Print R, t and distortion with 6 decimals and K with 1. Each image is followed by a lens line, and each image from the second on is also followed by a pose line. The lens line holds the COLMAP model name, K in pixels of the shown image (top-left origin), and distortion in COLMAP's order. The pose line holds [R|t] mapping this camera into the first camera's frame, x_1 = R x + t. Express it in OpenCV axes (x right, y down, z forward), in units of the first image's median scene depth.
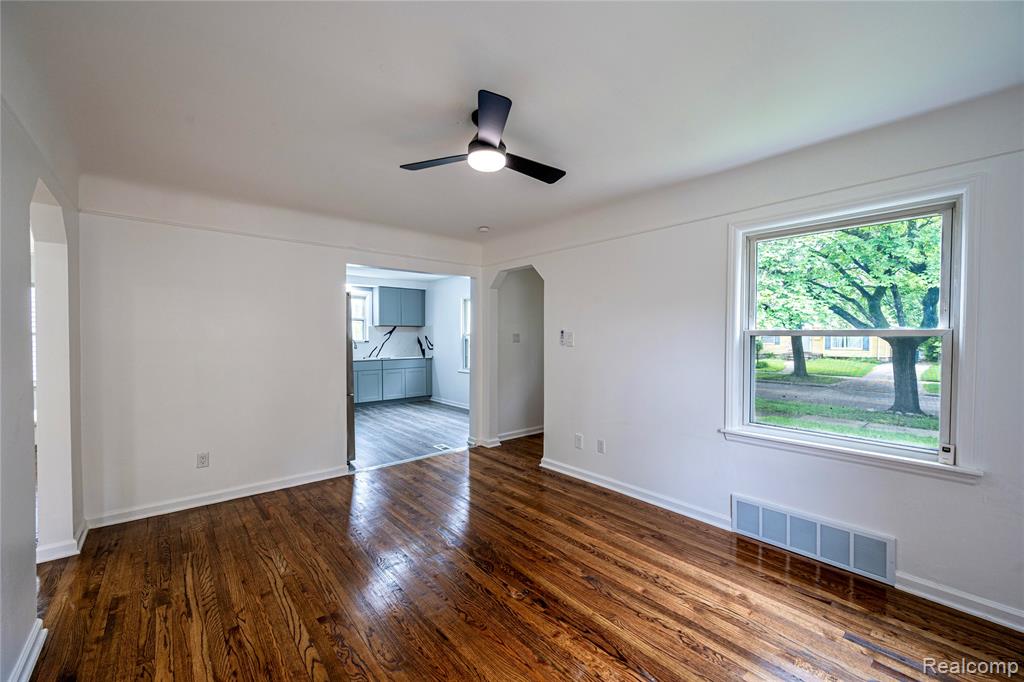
lens RADIAL K [[411.0, 0, 529.1], [0, 411.0, 336.3], [0, 0, 1]] dist [-0.001829, 0.000812]
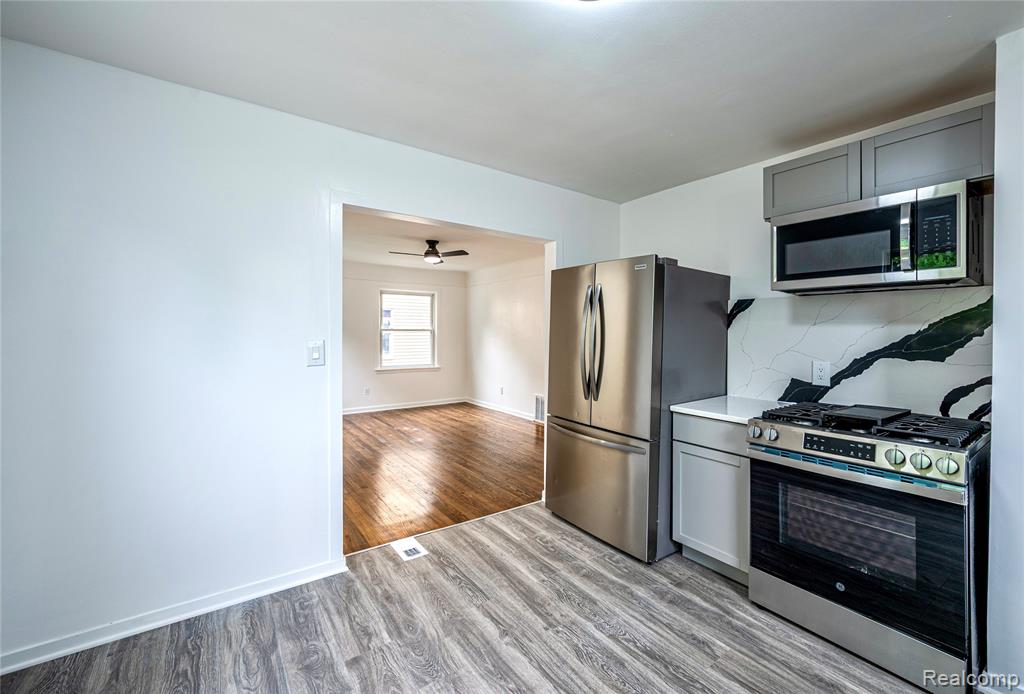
lens RADIAL K [[428.8, 0, 528.0], [0, 428.8, 333.9], [0, 0, 1]] dist [0.001118, 0.000276]
pose [[-0.994703, -0.003228, 0.102742, -0.580198], [-0.002653, 0.999980, 0.005733, -0.004562], [-0.102758, 0.005430, -0.994692, 2.140287]]
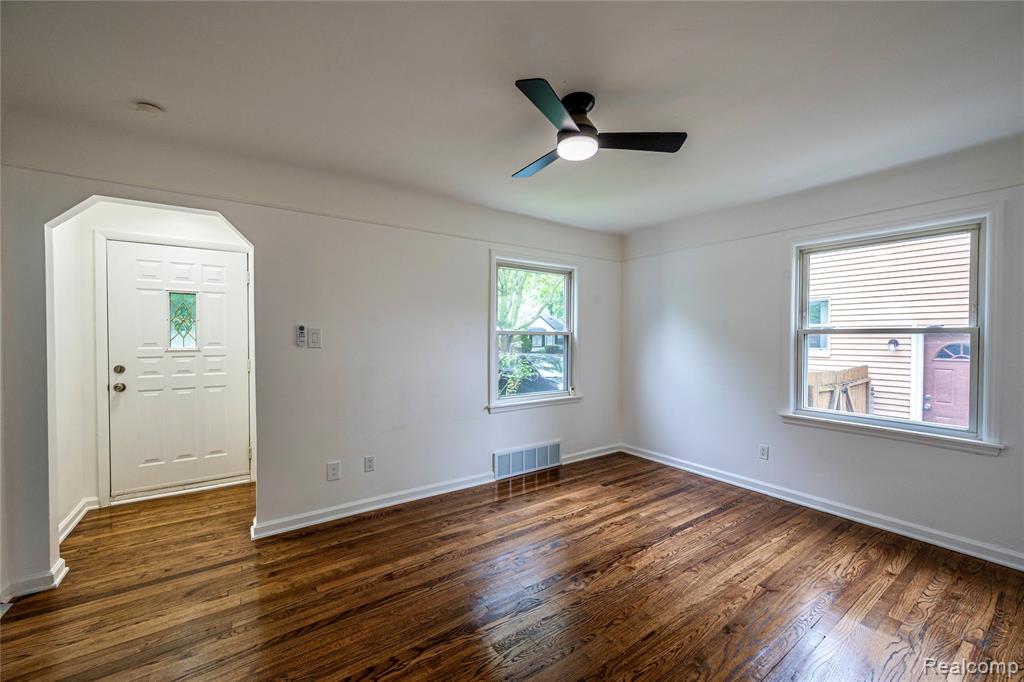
lens RADIAL K [[411.0, 0, 497.8], [0, 411.0, 335.4], [0, 0, 1]] dist [-0.001829, 0.000812]
pose [[0.125806, -0.001364, 0.992054, -0.673968], [-0.001120, 0.999998, 0.001517, 0.001023], [-0.992054, -0.001302, 0.125804, 0.672995]]
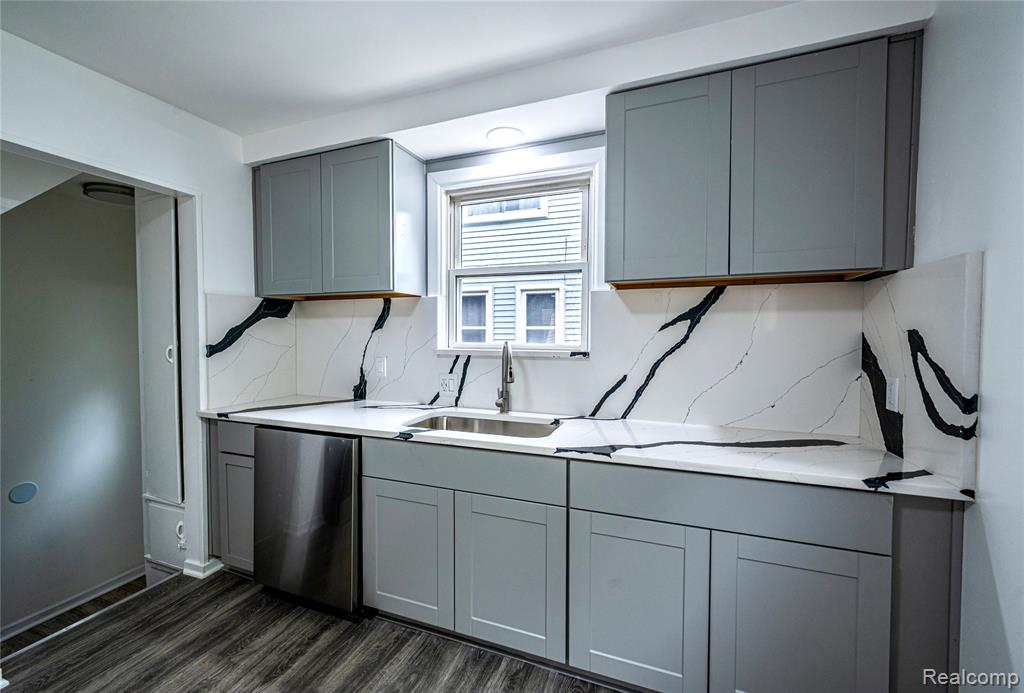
lens RADIAL K [[411.0, 0, 503.6], [0, 411.0, 348.6], [0, 0, 1]] dist [-0.001829, 0.000812]
pose [[0.434241, 0.038594, -0.899970, -0.448672], [-0.001158, 0.999105, 0.042287, -0.001289], [0.900796, -0.017320, 0.433897, 1.978923]]
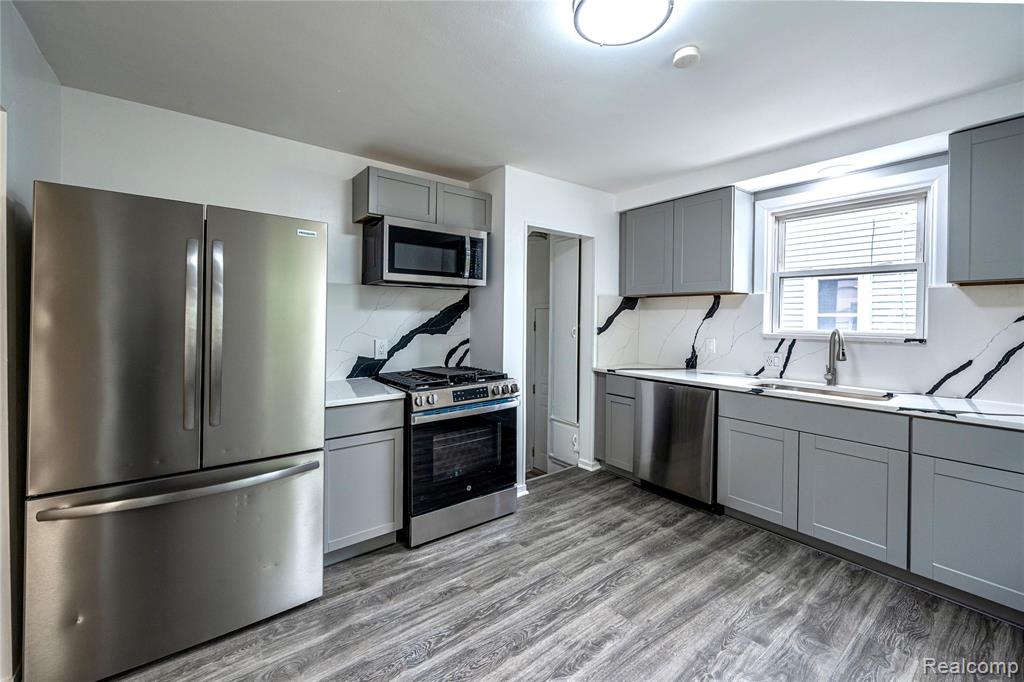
lens RADIAL K [[411.0, 0, 505.4], [0, 411.0, 322.2], [0, 0, 1]] dist [-0.001829, 0.000812]
pose [[-0.101149, 0.015339, -0.994753, -0.170557], [-0.005897, 0.999854, 0.016017, -0.007142], [0.994854, 0.007486, -0.101044, 1.714248]]
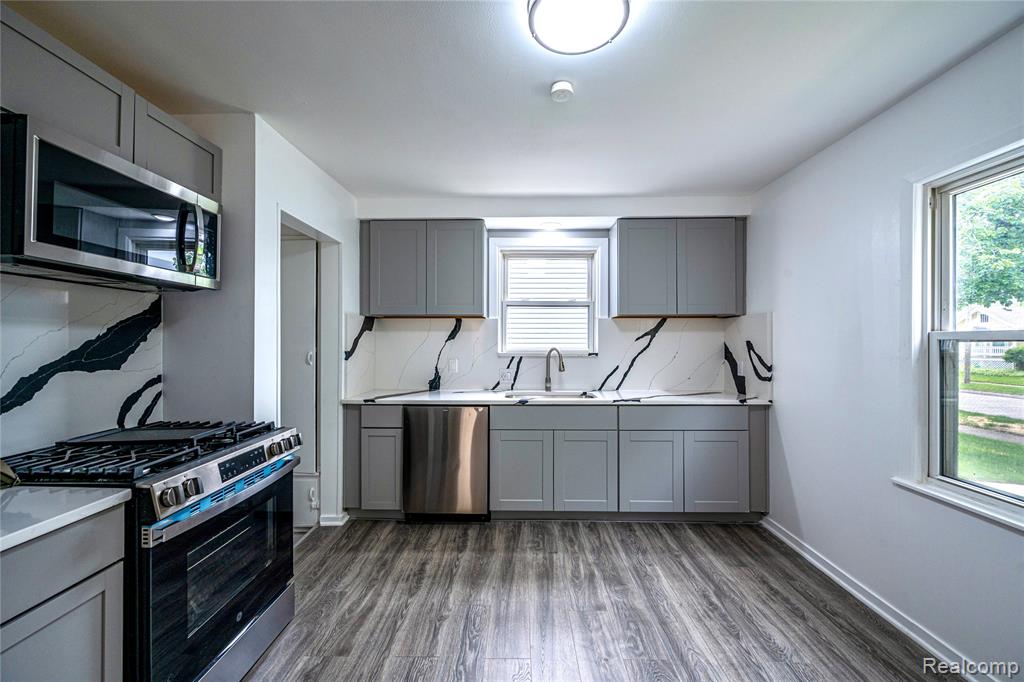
lens RADIAL K [[411.0, 0, 499.9], [0, 411.0, 343.2], [0, 0, 1]] dist [-0.001829, 0.000812]
pose [[0.711860, 0.004068, -0.702309, -0.377463], [-0.001531, 0.999990, 0.004241, -0.000543], [0.702319, -0.001944, 0.711859, 1.451273]]
